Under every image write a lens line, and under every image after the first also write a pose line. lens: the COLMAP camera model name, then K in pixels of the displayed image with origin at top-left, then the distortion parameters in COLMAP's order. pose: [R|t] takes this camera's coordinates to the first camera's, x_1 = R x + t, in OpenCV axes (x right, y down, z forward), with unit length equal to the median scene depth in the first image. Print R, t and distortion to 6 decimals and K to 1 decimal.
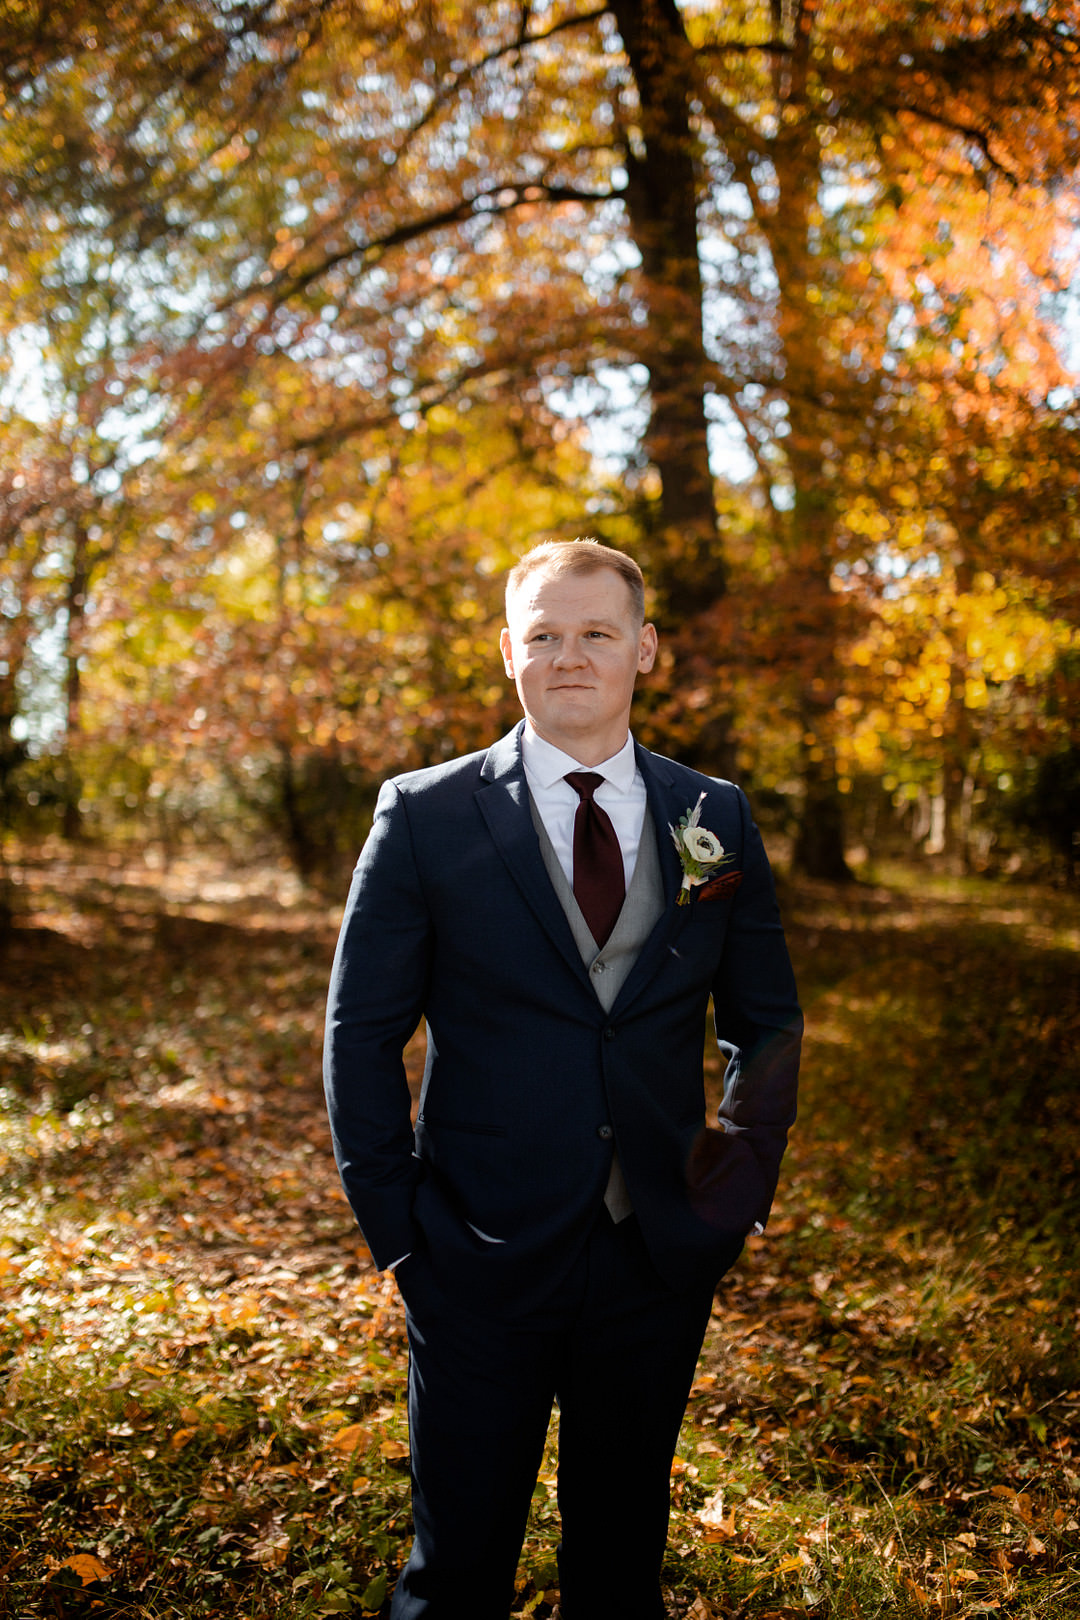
lens RADIAL K [[1515.3, 0, 512.9], [0, 1515.3, 808.1], [0, 0, 1]] dist [0.000764, 0.011633]
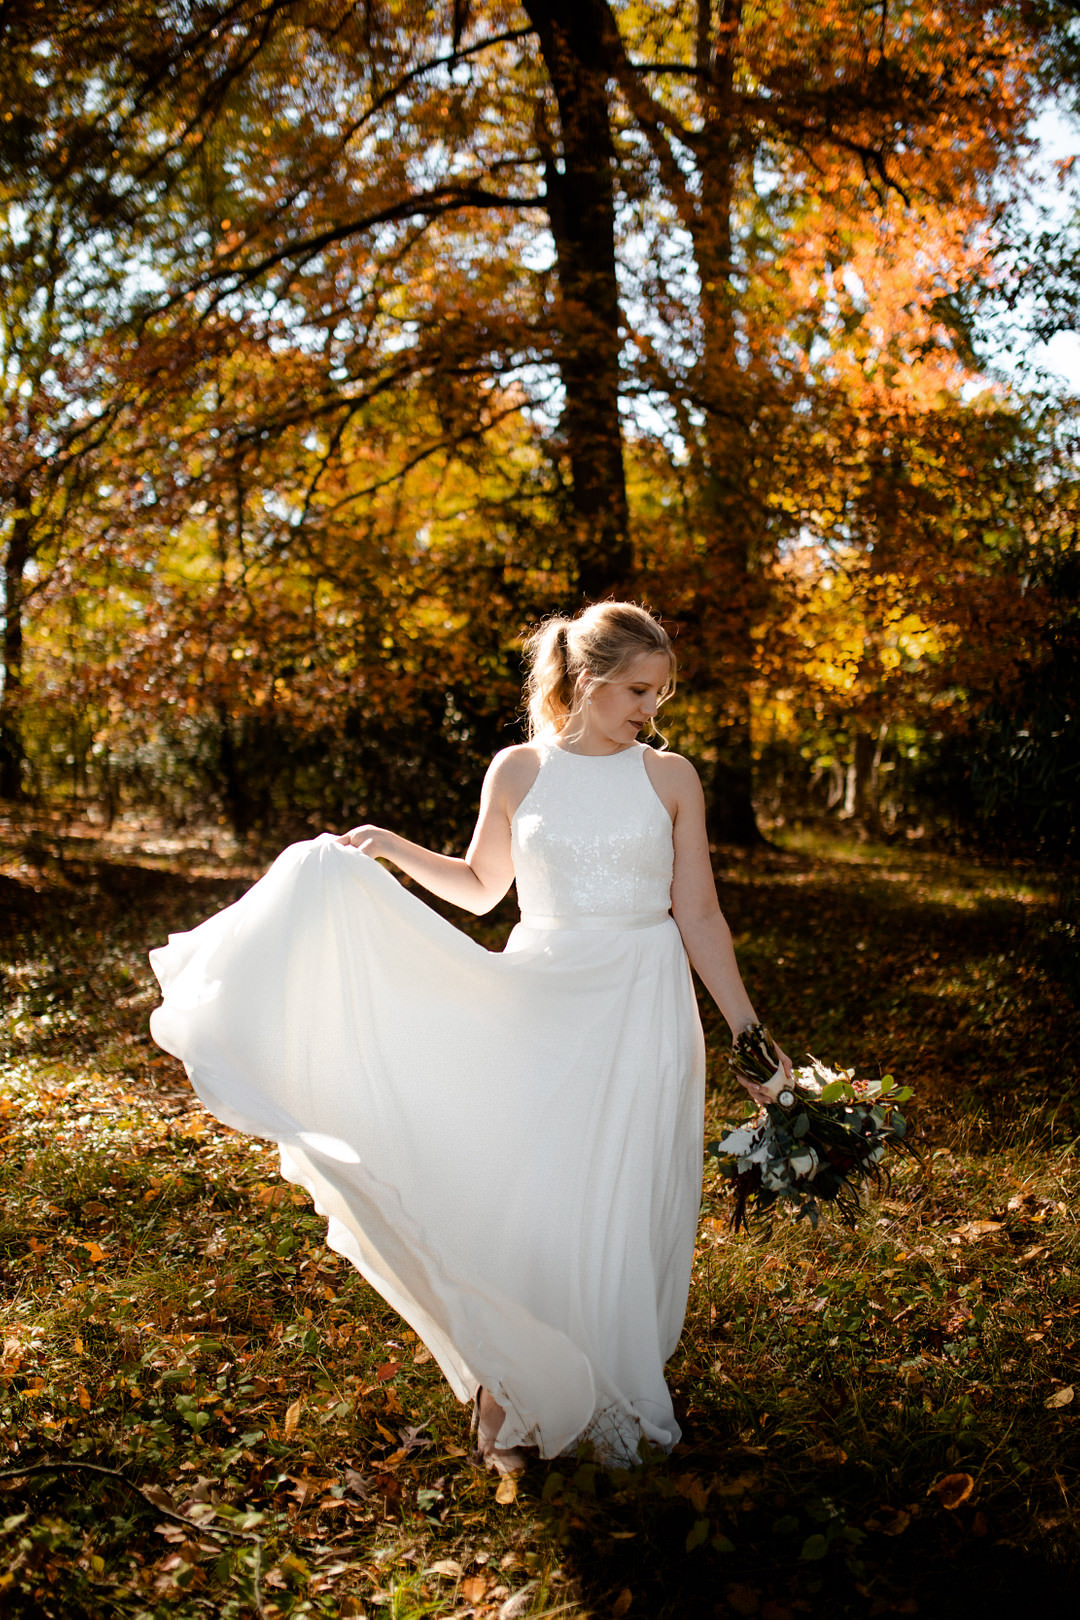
lens RADIAL K [[1537.5, 0, 518.8], [0, 1537.5, 808.1], [0, 0, 1]] dist [-0.010551, -0.006388]
pose [[0.999061, 0.013407, 0.041193, 0.014900], [-0.014310, 0.999662, 0.021724, 0.003674], [-0.040888, -0.022293, 0.998915, -0.106360]]
